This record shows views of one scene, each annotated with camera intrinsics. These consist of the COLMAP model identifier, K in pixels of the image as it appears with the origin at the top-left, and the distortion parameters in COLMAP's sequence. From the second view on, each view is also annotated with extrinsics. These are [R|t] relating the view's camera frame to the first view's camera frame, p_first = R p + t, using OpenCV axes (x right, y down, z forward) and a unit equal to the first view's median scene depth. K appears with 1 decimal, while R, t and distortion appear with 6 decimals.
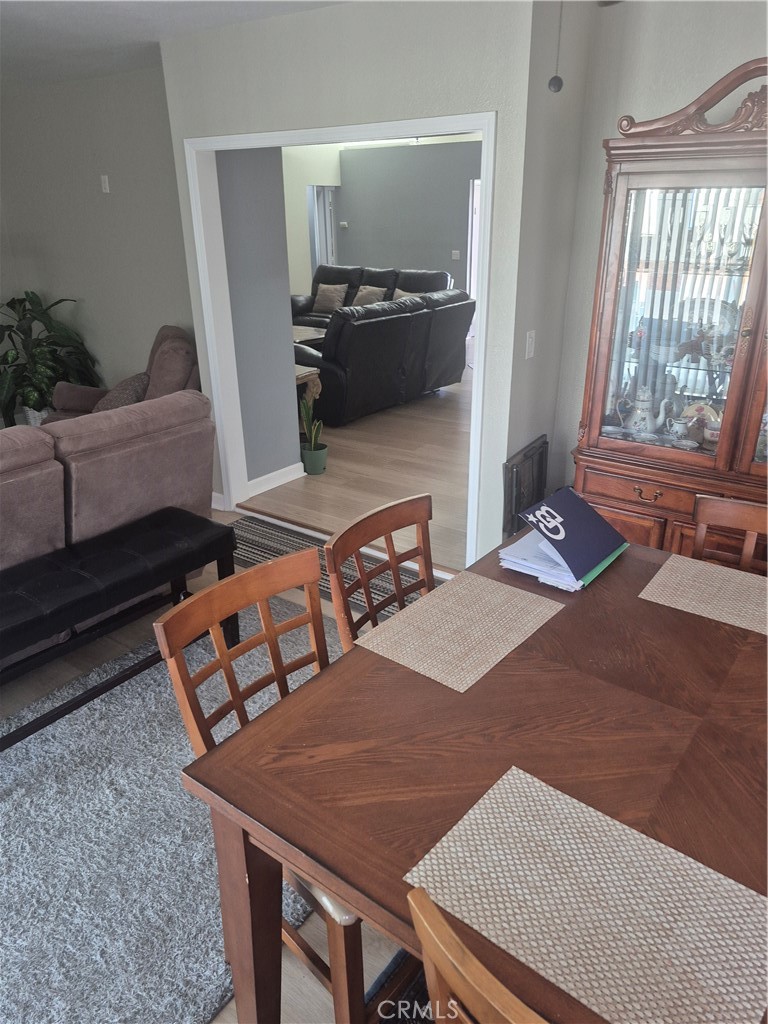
lens RADIAL K [[720.5, 0, 398.5], [0, 720.5, 513.9], [0, 0, 1]] dist [0.084275, -0.087415]
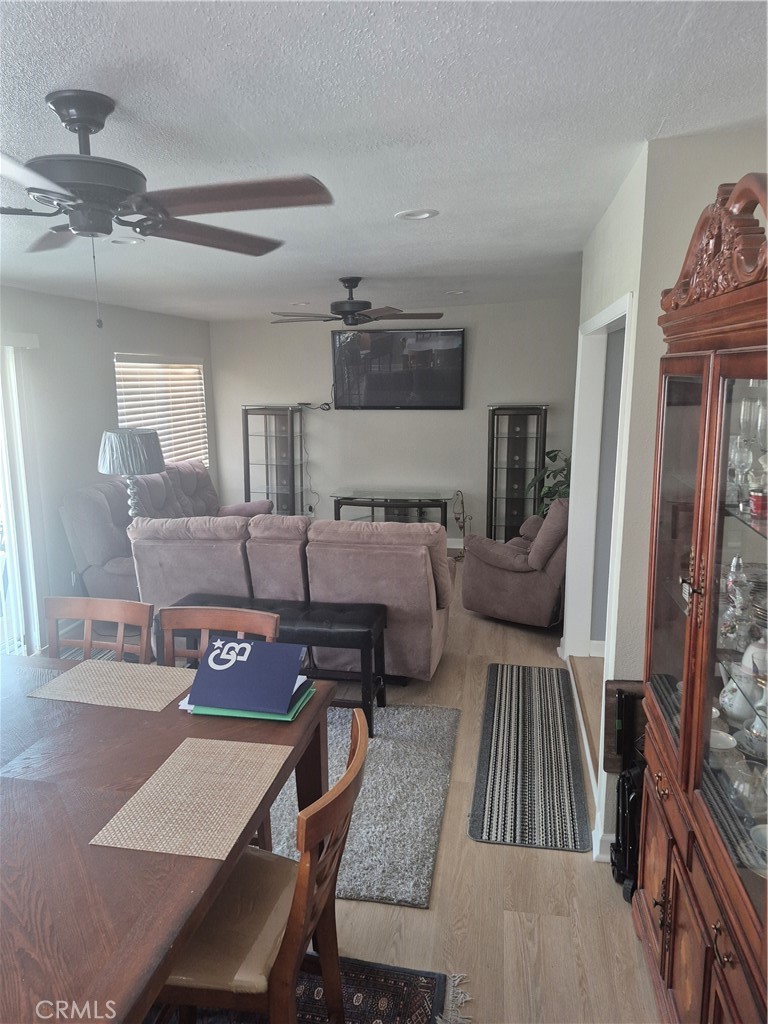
lens RADIAL K [[720.5, 0, 382.9], [0, 720.5, 511.4], [0, 0, 1]] dist [0.084275, -0.087415]
pose [[0.406325, 0.169581, -0.897854, 0.886780], [-0.350937, 0.936226, 0.018012, -0.208427], [0.843649, 0.307772, 0.439924, 0.444764]]
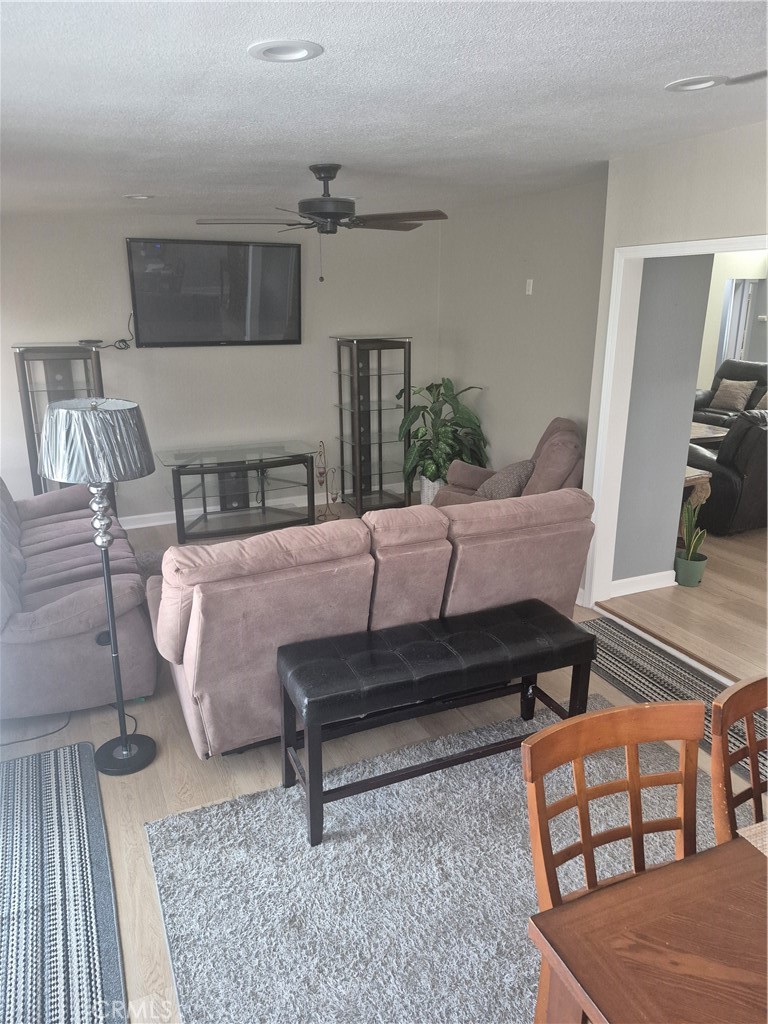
lens RADIAL K [[720.5, 0, 383.6], [0, 720.5, 512.7], [0, 0, 1]] dist [0.084275, -0.087415]
pose [[0.864045, 0.145159, -0.482032, -0.031413], [-0.197214, 0.978595, -0.058813, -0.029751], [0.463176, 0.145881, 0.874178, -0.002273]]
